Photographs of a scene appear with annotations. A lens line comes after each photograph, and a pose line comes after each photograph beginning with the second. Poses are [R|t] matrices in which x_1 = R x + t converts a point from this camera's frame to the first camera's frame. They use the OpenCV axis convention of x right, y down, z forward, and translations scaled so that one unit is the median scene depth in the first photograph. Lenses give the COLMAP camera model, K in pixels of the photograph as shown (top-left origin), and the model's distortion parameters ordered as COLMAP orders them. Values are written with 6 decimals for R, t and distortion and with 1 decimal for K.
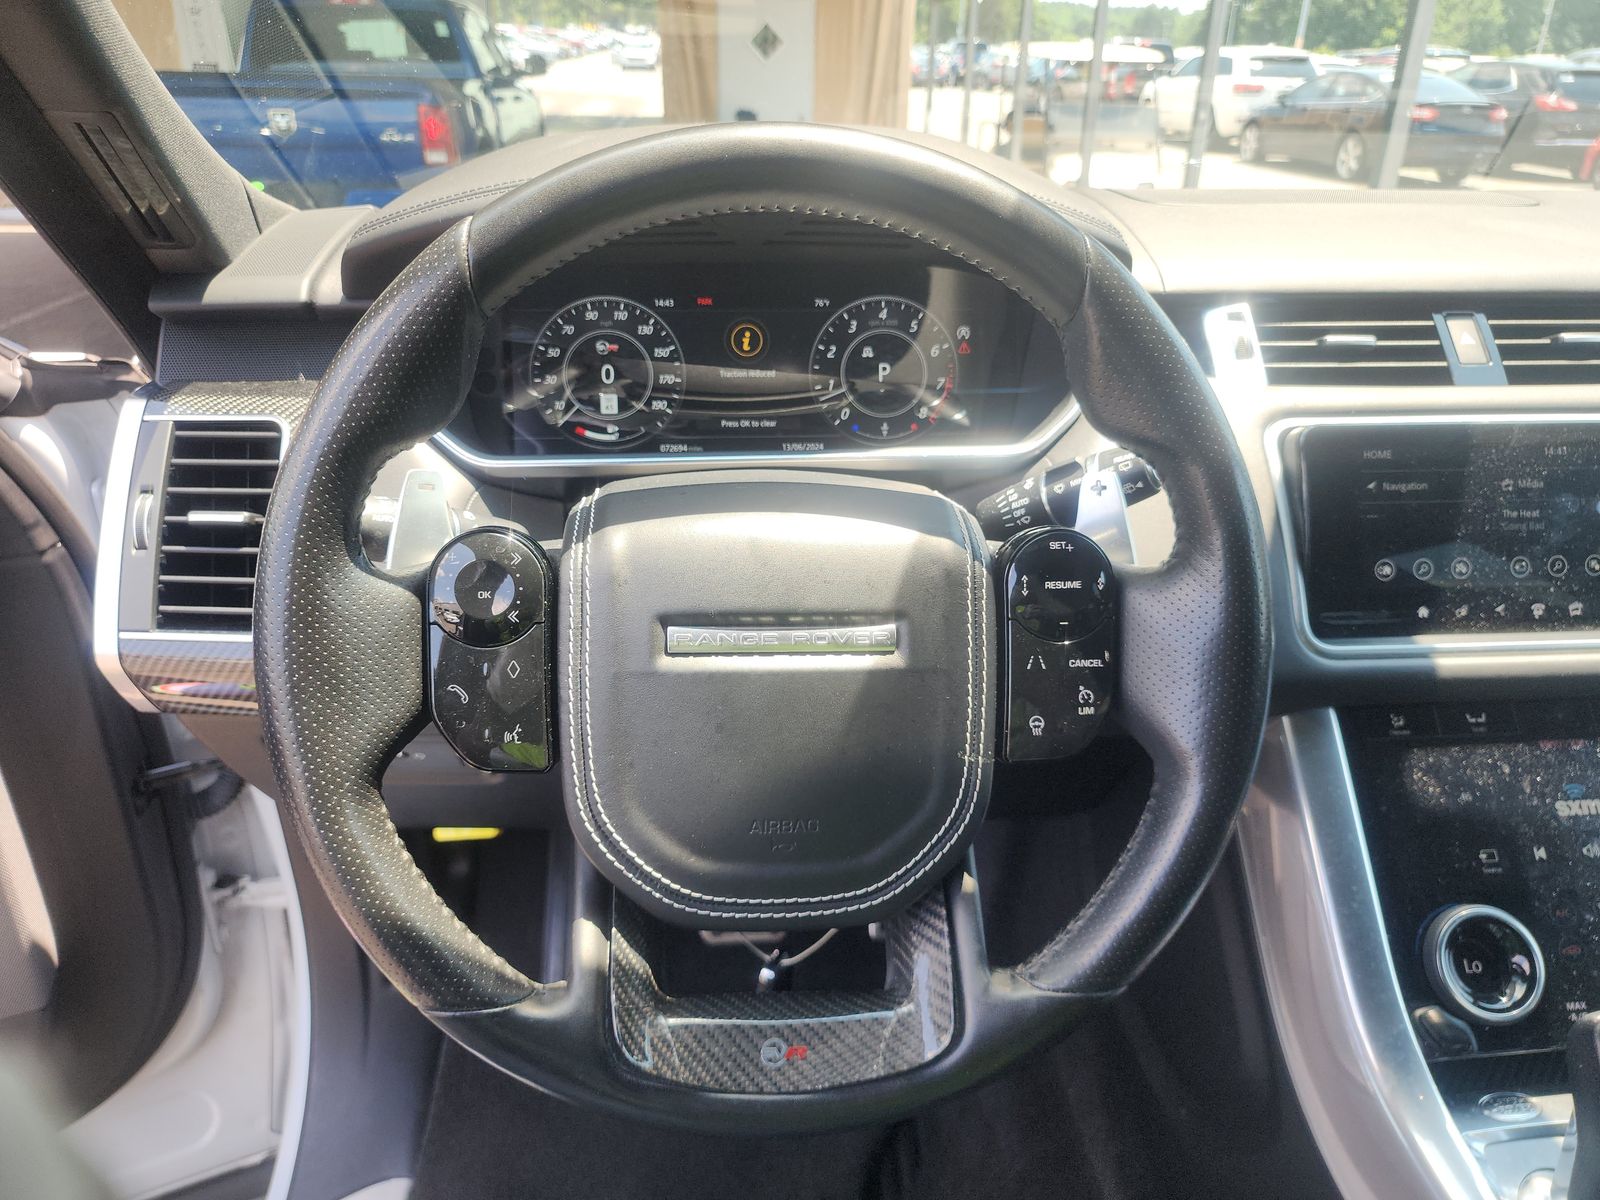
lens RADIAL K [[1202.4, 0, 808.8], [0, 1202.4, 601.7], [0, 0, 1]] dist [0.106727, -0.103669]
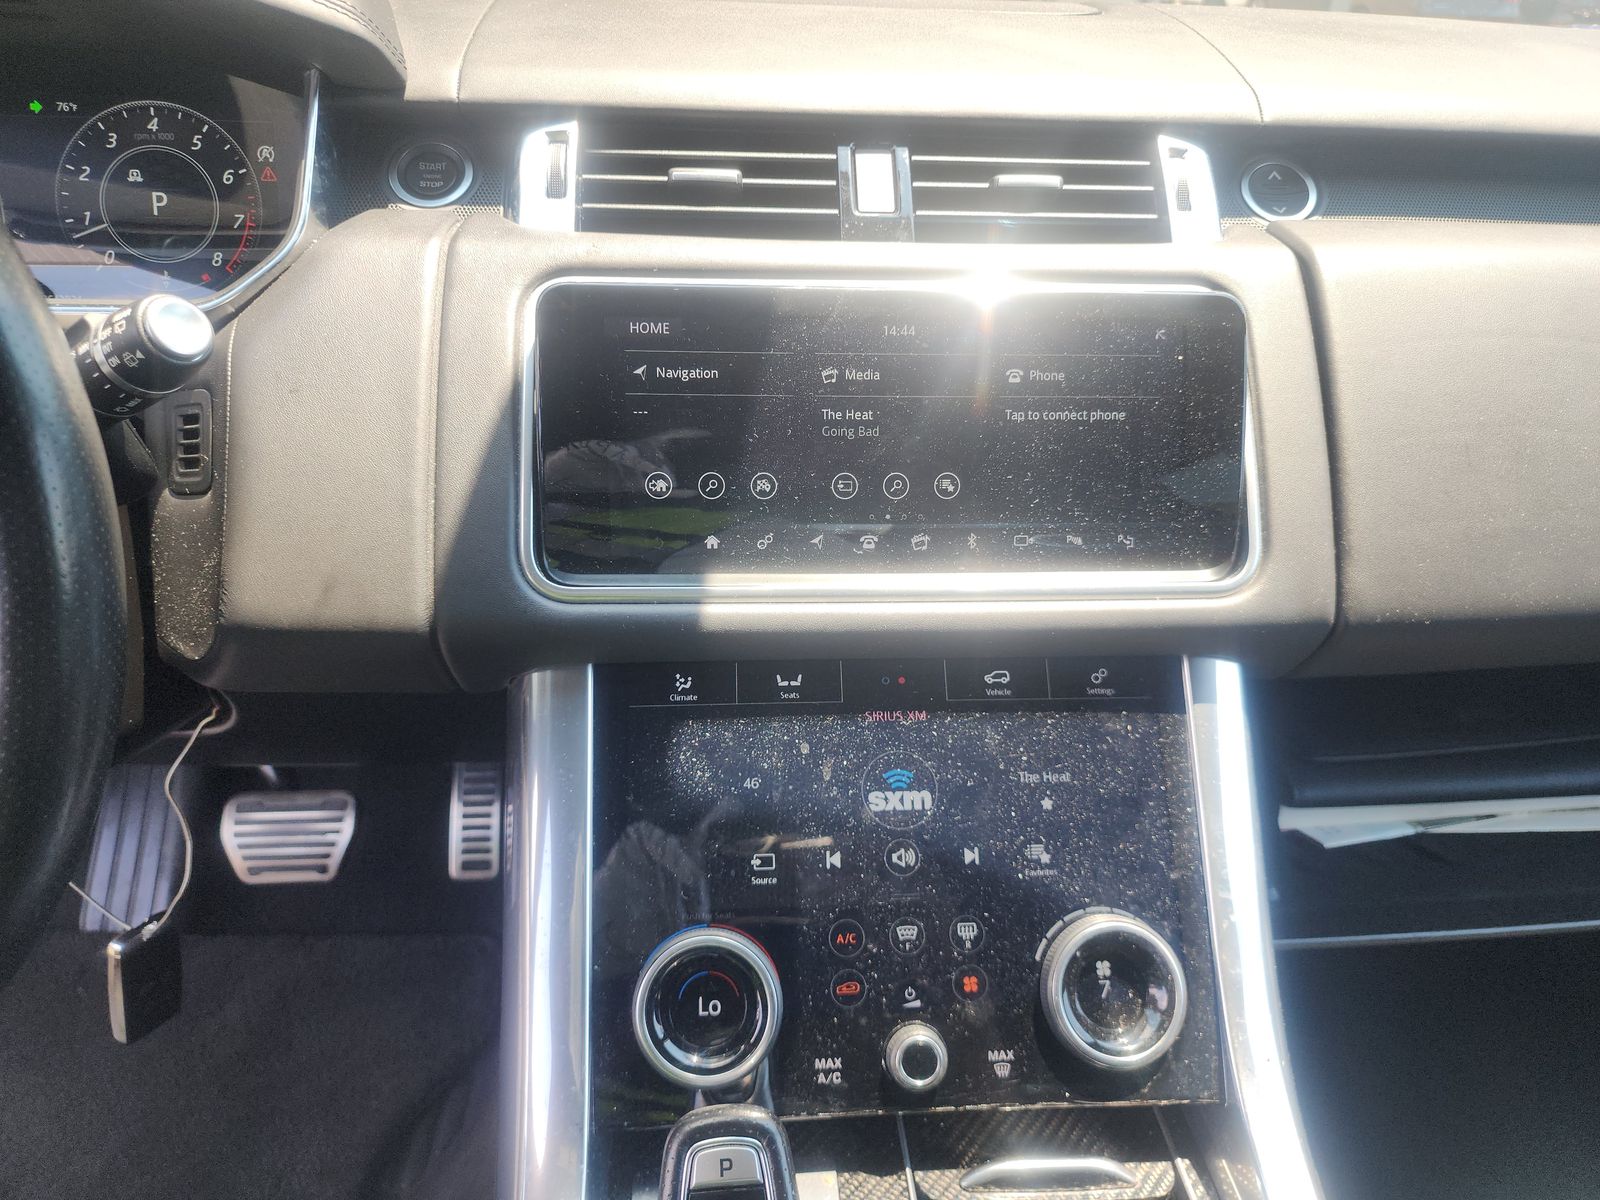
lens RADIAL K [[1202.4, 0, 808.8], [0, 1202.4, 601.7], [0, 0, 1]] dist [0.106727, -0.103669]
pose [[0.999083, 0.027274, -0.032997, 0.583409], [-0.024270, 0.995801, 0.088266, -0.022054], [0.035265, -0.087385, 0.995550, 0.255654]]
